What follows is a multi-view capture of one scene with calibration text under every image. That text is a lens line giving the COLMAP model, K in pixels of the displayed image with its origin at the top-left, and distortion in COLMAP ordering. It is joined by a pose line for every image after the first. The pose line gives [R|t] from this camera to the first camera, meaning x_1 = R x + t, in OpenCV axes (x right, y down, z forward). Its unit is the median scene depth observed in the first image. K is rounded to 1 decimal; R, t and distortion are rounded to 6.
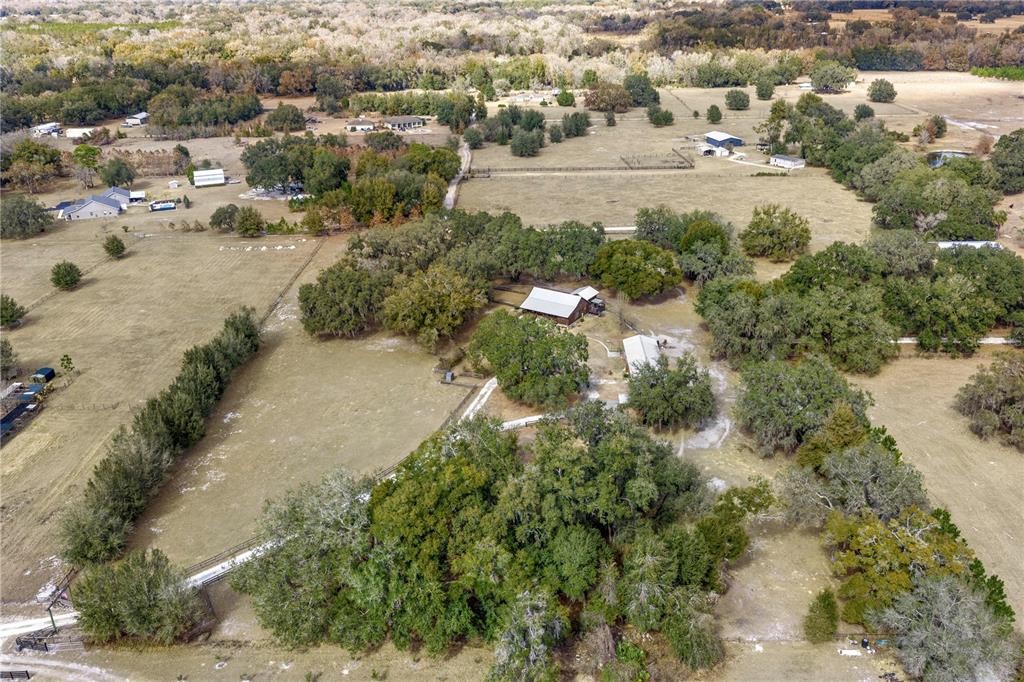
lens RADIAL K [[848.0, 0, 510.8], [0, 848.0, 337.6], [0, 0, 1]] dist [0.025666, -0.042091]
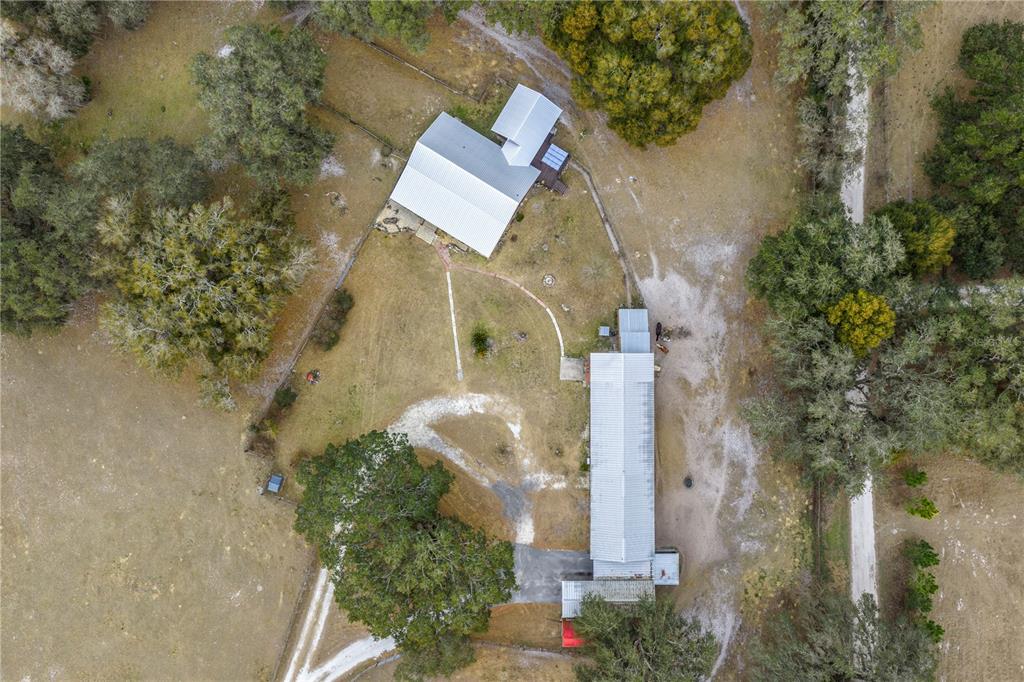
lens RADIAL K [[848.0, 0, 508.0], [0, 848.0, 344.1], [0, 0, 1]] dist [0.025666, -0.042091]
pose [[0.998939, -0.045486, 0.007267, 0.035208], [0.011409, 0.397177, 0.917671, -0.220805], [-0.044627, -0.916614, 0.397274, 0.367465]]
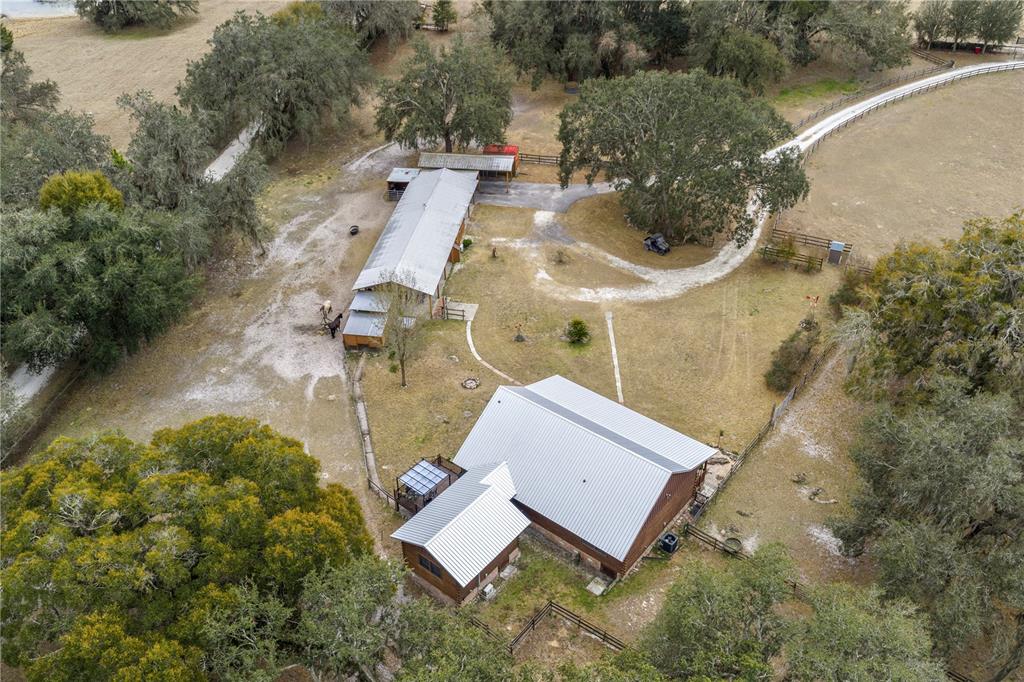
lens RADIAL K [[848.0, 0, 513.4], [0, 848.0, 336.1], [0, 0, 1]] dist [0.025666, -0.042091]
pose [[-0.996176, -0.032405, 0.081142, 0.028217], [0.052215, 0.523813, 0.850231, -0.146934], [-0.070055, 0.851217, -0.520118, 0.560460]]
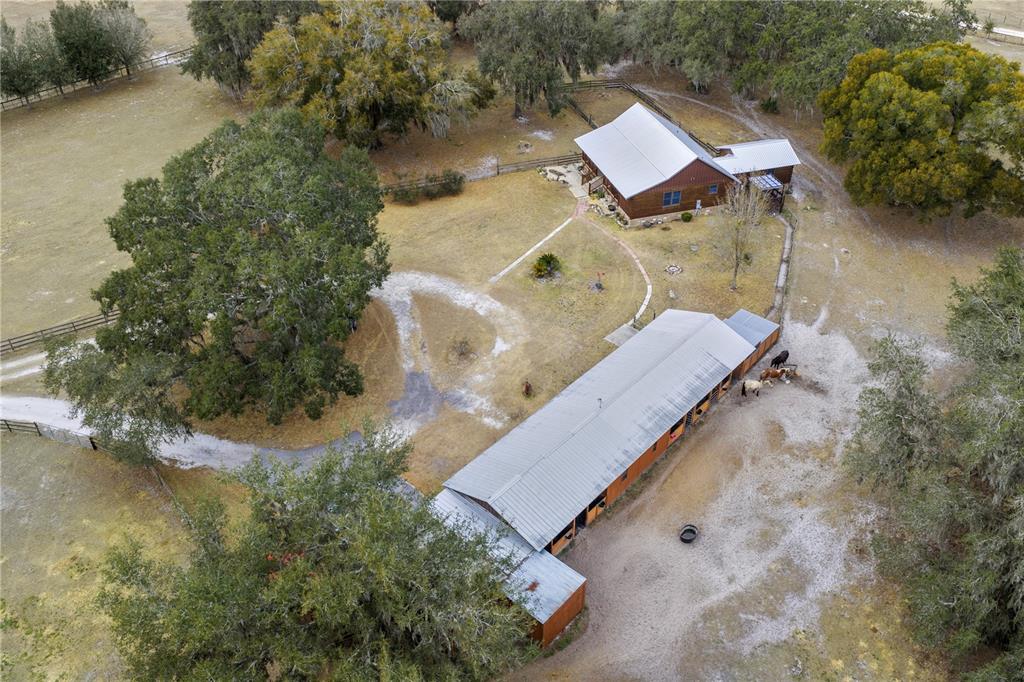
lens RADIAL K [[848.0, 0, 510.6], [0, 848.0, 344.4], [0, 0, 1]] dist [0.025666, -0.042091]
pose [[0.776798, 0.394881, -0.490565, 0.117143], [-0.261044, 0.910813, 0.319805, -0.034724], [0.573098, -0.120365, 0.810599, 0.315466]]
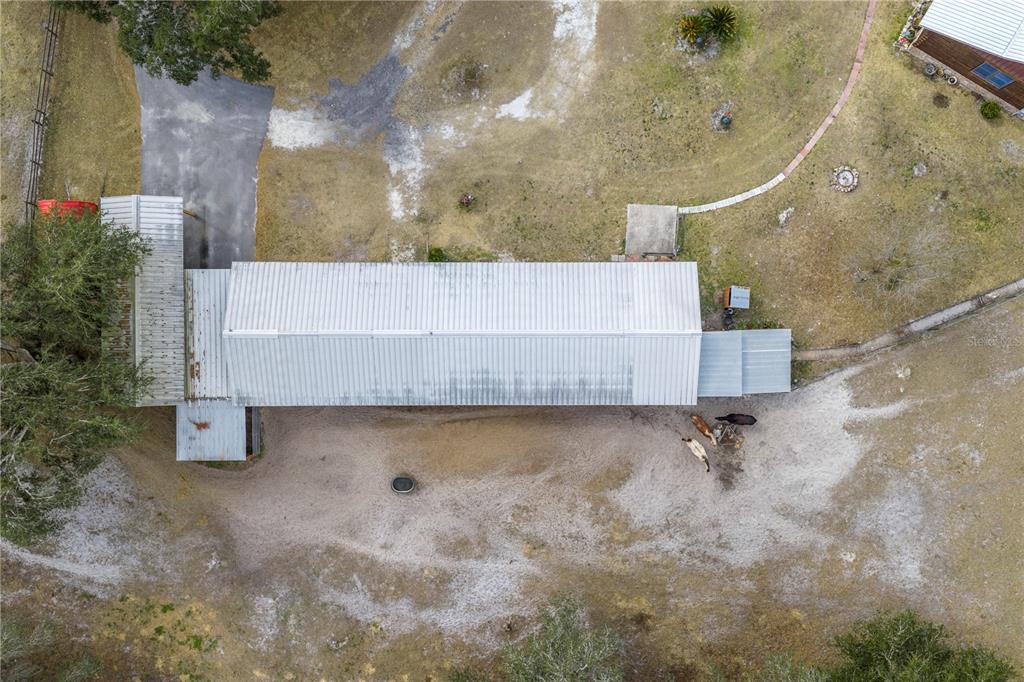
lens RADIAL K [[848.0, 0, 514.2], [0, 848.0, 341.8], [0, 0, 1]] dist [0.025666, -0.042091]
pose [[0.046007, 0.998808, 0.016282, 0.067529], [-0.391970, 0.003057, 0.919973, -0.087530], [0.918827, -0.048707, 0.391644, 0.396431]]
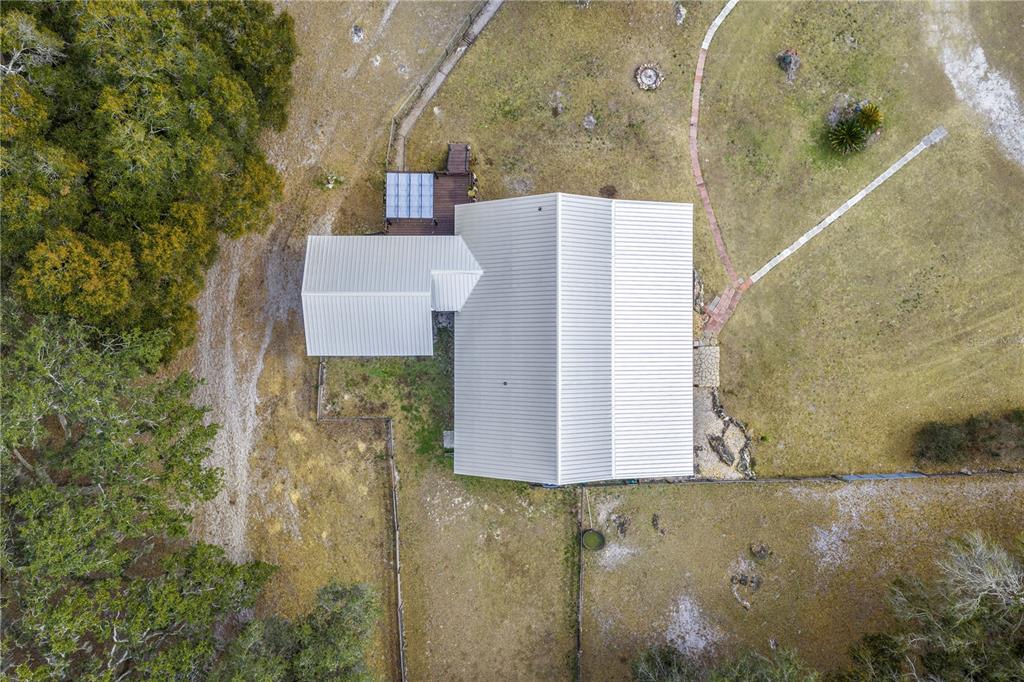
lens RADIAL K [[848.0, 0, 515.3], [0, 848.0, 347.7], [0, 0, 1]] dist [0.025666, -0.042091]
pose [[-0.558676, -0.828978, 0.026014, 0.027425], [0.346778, -0.204983, 0.915274, -0.115089], [-0.753410, 0.520363, 0.401990, 0.469183]]
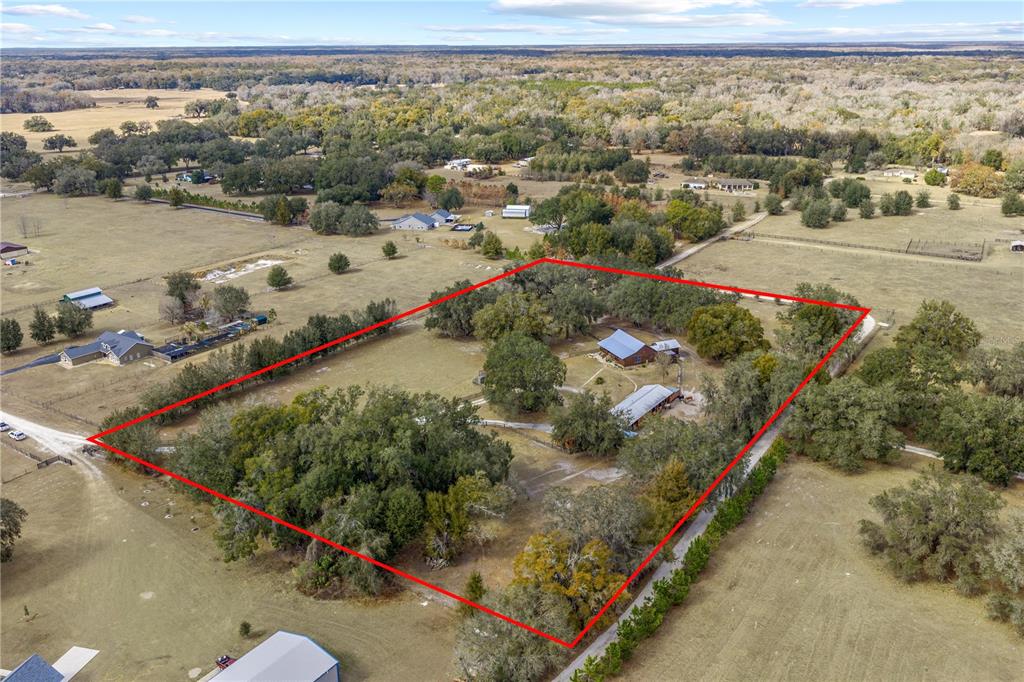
lens RADIAL K [[848.0, 0, 509.0], [0, 848.0, 343.1], [0, 0, 1]] dist [0.025666, -0.042091]
pose [[0.839995, 0.190060, -0.508218, 0.241081], [-0.220504, 0.975386, 0.000313, -0.005045], [0.495768, 0.111801, 0.861228, -0.008574]]
